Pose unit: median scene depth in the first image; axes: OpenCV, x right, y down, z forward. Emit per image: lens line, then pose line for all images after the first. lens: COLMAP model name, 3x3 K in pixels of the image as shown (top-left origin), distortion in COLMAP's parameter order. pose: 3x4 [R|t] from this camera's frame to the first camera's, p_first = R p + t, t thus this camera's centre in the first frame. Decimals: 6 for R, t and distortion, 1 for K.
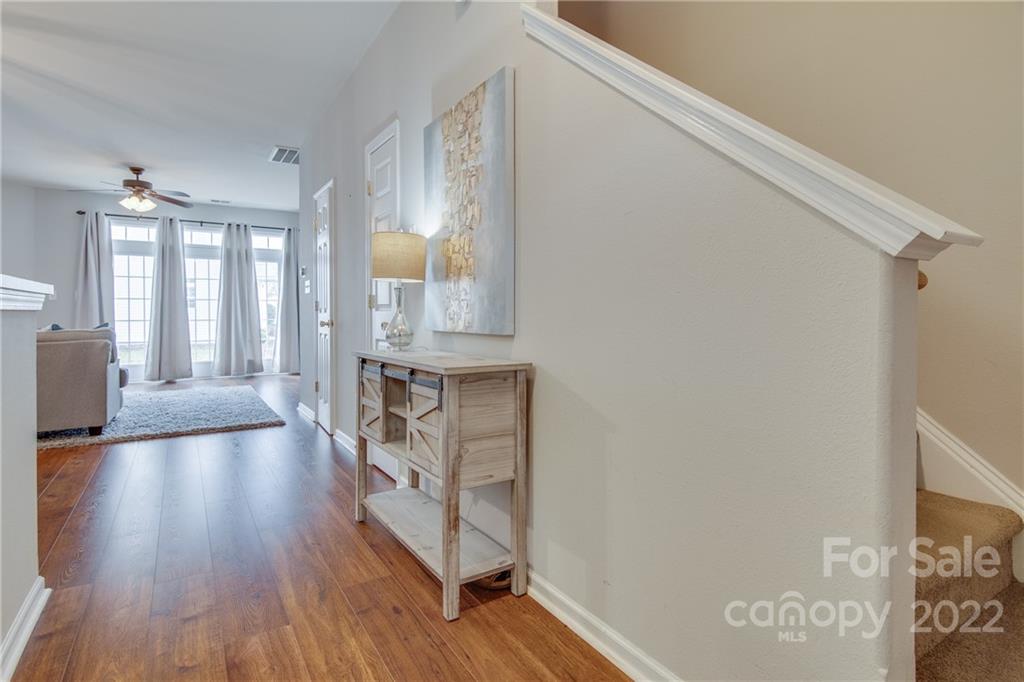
lens RADIAL K [[508.7, 0, 494.8], [0, 508.7, 318.4], [0, 0, 1]] dist [0.041582, -0.029872]
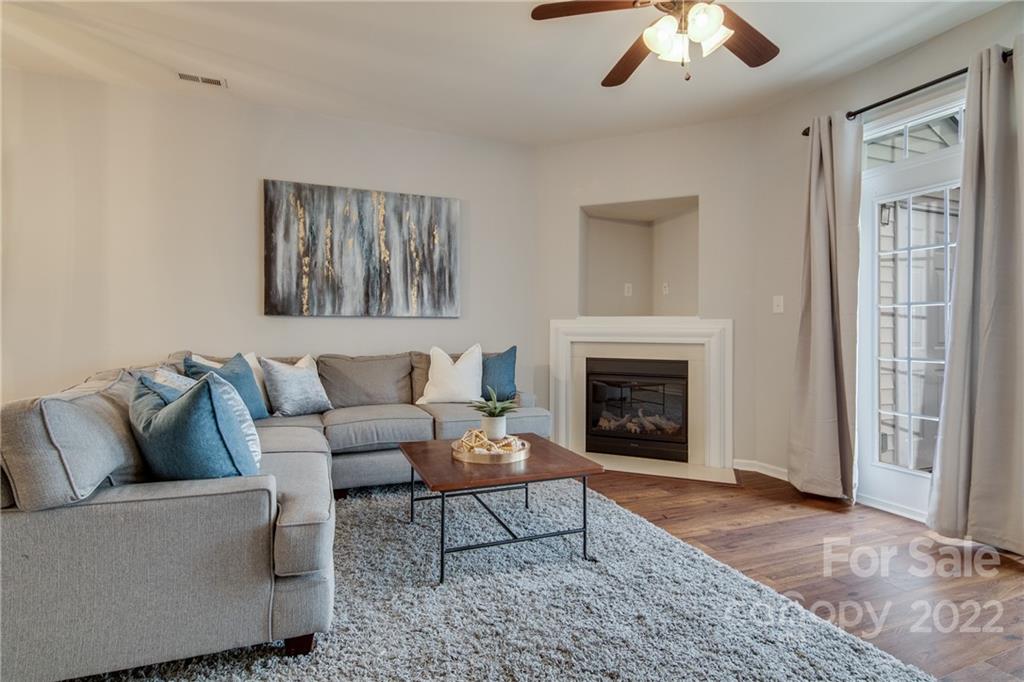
lens RADIAL K [[501.3, 0, 498.7], [0, 501.3, 331.0], [0, 0, 1]] dist [0.031175, -0.024722]
pose [[-0.167274, 0.002552, -0.985907, -0.318787], [-0.009564, 0.999945, 0.004211, -0.018373], [0.985864, 0.010133, -0.167241, 0.895742]]
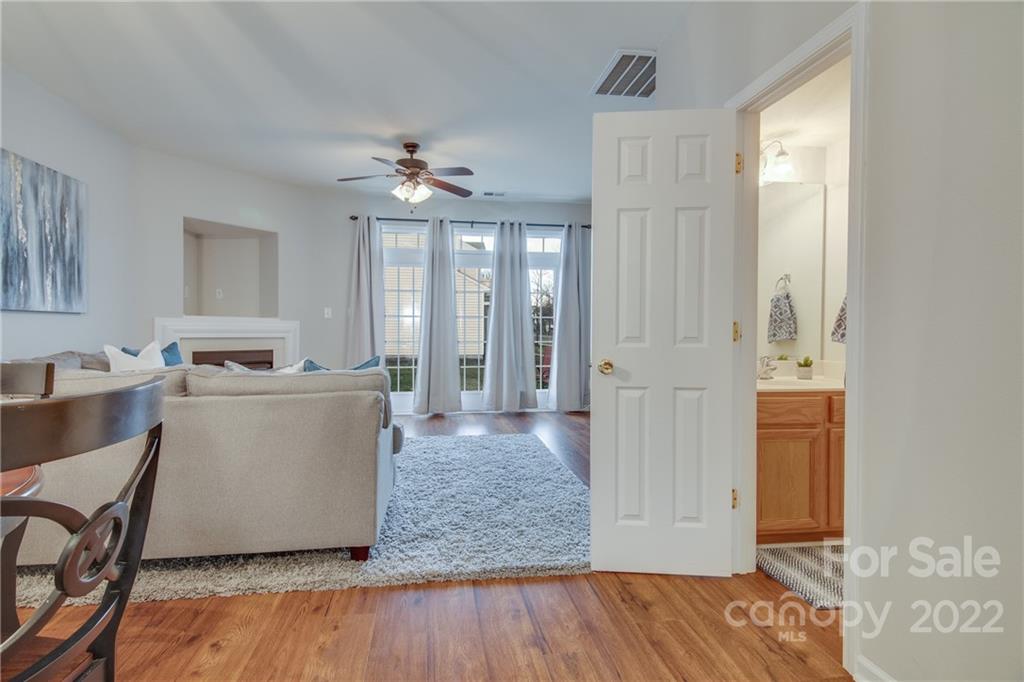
lens RADIAL K [[498.3, 0, 512.0], [0, 498.3, 341.0], [0, 0, 1]] dist [0.005785, -0.010010]
pose [[0.927875, 0.014521, -0.372608, -0.265044], [-0.009172, 0.999828, 0.016126, -0.014153], [0.372778, -0.011546, 0.927849, 0.353195]]
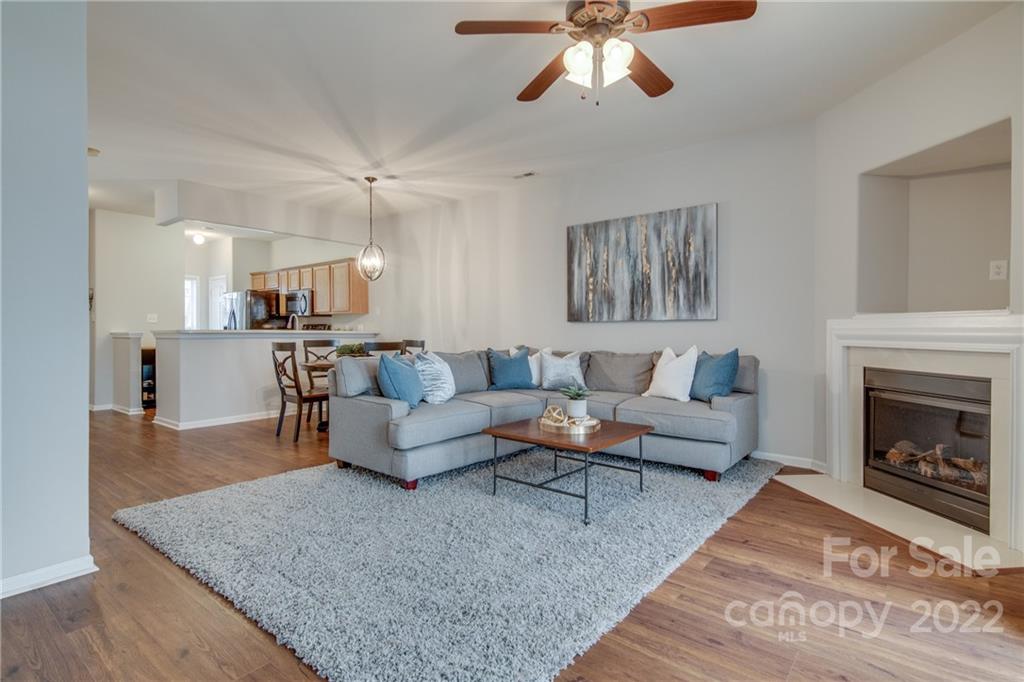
lens RADIAL K [[498.3, 0, 512.0], [0, 498.3, 341.0], [0, 0, 1]] dist [0.005785, -0.010010]
pose [[-0.939337, 0.005878, -0.342946, -0.482902], [-0.002898, 0.999681, 0.025073, -0.020210], [0.342984, 0.024545, -0.939020, 1.280629]]
